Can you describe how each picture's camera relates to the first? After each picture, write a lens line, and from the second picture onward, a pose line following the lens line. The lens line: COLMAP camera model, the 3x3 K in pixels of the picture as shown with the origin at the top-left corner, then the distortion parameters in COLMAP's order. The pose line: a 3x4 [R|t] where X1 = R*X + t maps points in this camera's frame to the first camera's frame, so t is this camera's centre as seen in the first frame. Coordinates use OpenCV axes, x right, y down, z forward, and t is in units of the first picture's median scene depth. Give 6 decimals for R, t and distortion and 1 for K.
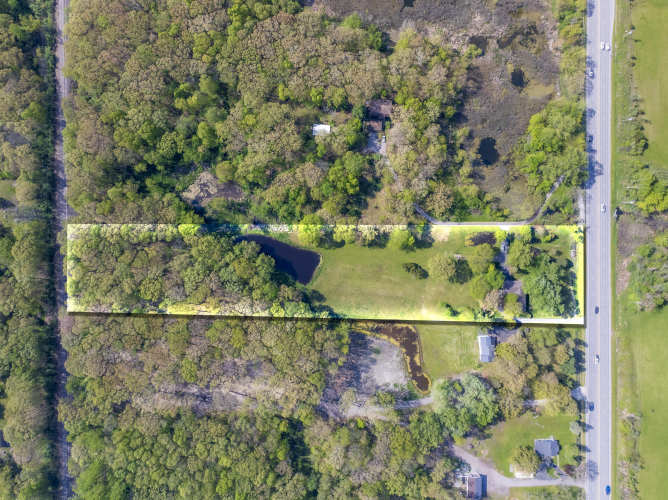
lens RADIAL K [[467.5, 0, 335.4], [0, 467.5, 249.4], [0, 0, 1]] dist [-0.009517, -0.001609]
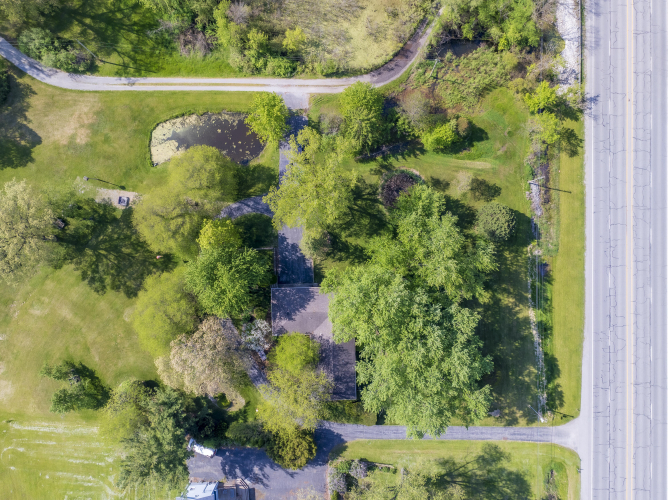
lens RADIAL K [[467.5, 0, 332.5], [0, 467.5, 251.7], [0, 0, 1]] dist [-0.009517, -0.001609]
pose [[0.999753, 0.012761, -0.018188, 0.396134], [-0.012902, 0.999887, -0.007663, 0.048672], [0.018088, 0.007896, 0.999805, 0.724603]]
